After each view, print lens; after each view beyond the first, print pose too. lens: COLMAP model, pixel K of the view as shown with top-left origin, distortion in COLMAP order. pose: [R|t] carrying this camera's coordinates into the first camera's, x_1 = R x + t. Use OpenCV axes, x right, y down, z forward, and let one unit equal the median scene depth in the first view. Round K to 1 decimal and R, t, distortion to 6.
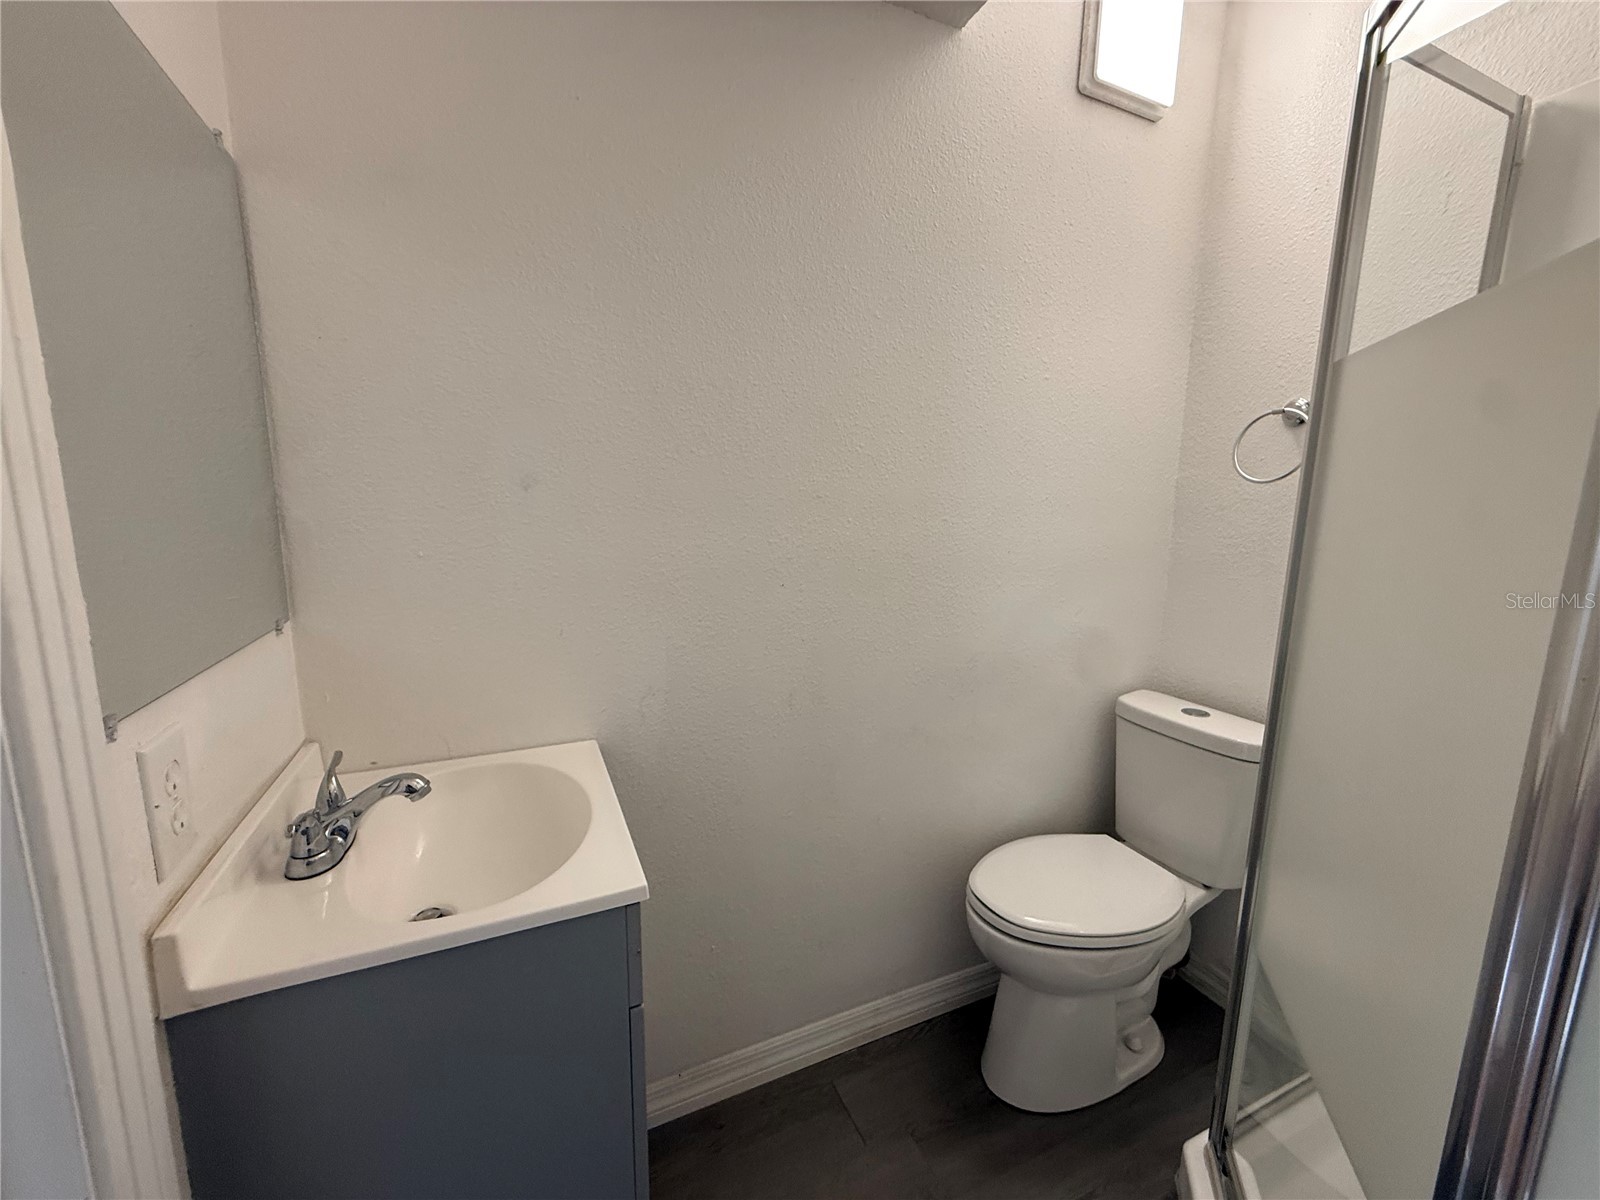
lens RADIAL K [[635.7, 0, 798.3], [0, 635.7, 602.9], [0, 0, 1]] dist [-0.000262, 0.000243]
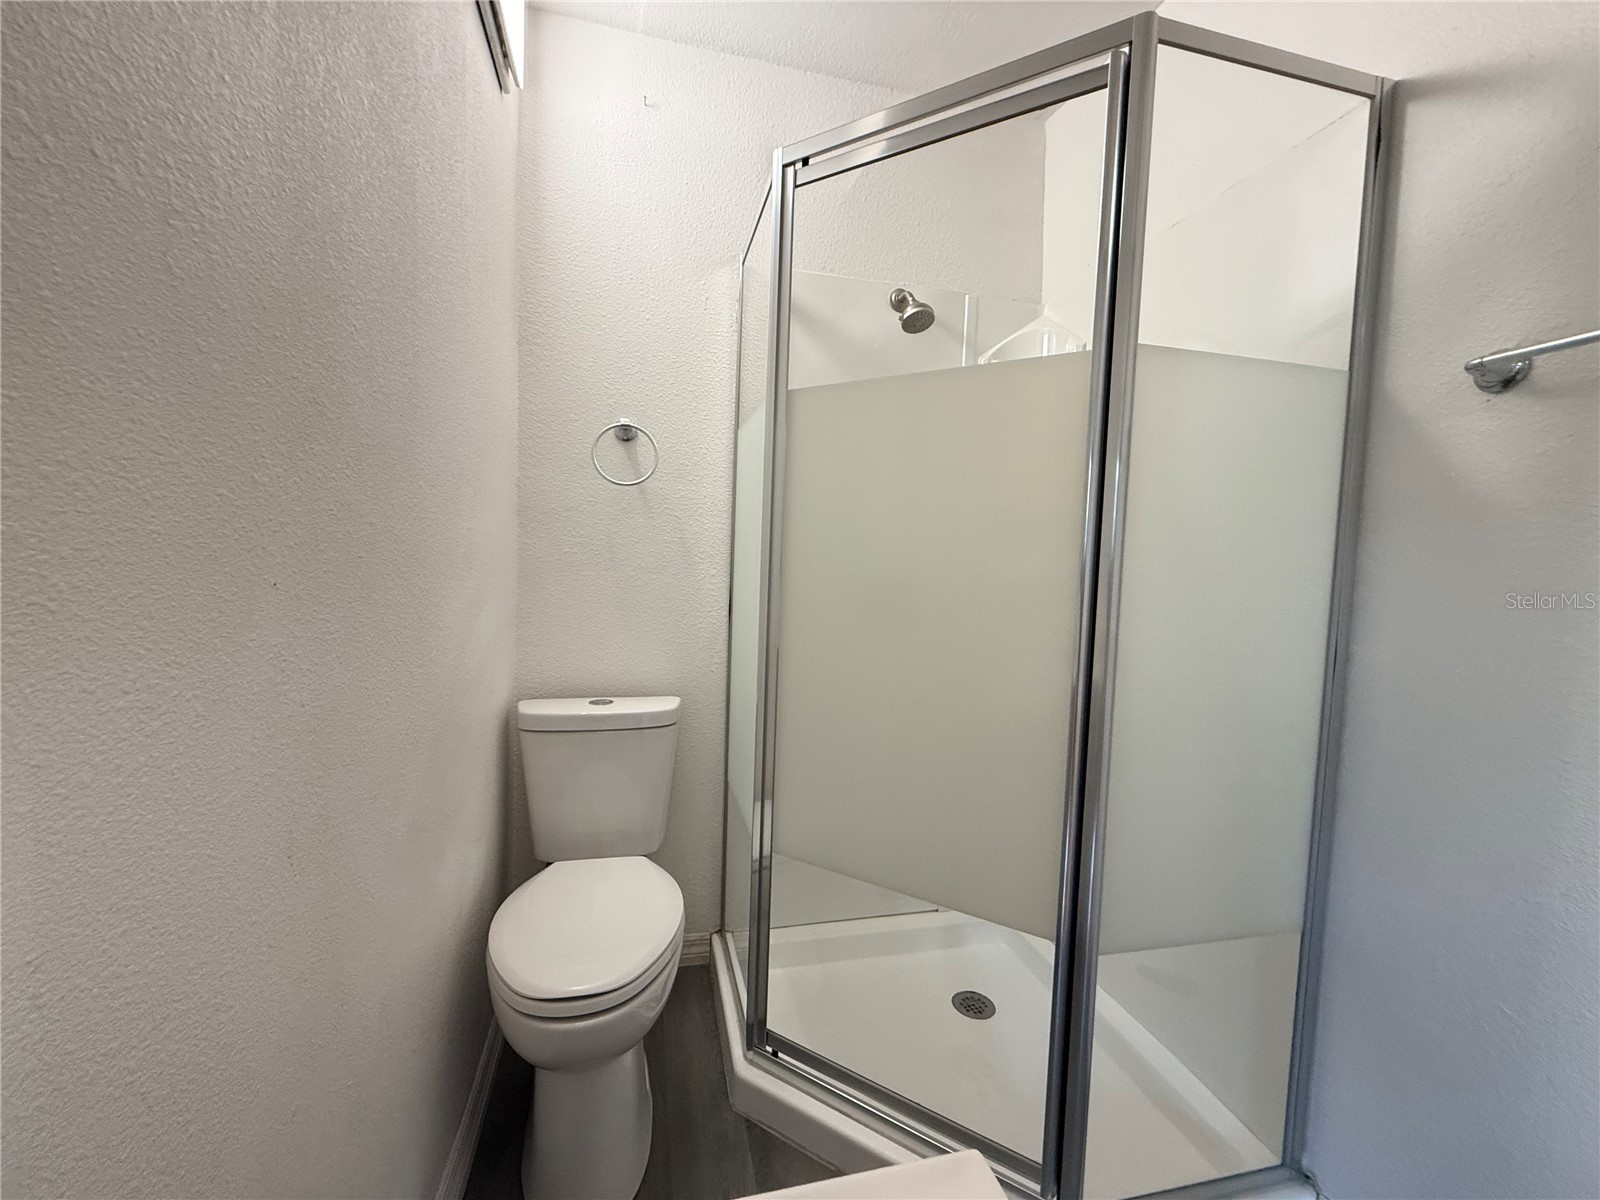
lens RADIAL K [[635.7, 0, 798.3], [0, 635.7, 602.9], [0, 0, 1]] dist [-0.000262, 0.000243]
pose [[0.197717, -0.064004, 0.978167, -0.299470], [0.129583, 0.990815, 0.038638, 0.013952], [-0.971656, 0.119114, 0.204195, 0.436254]]
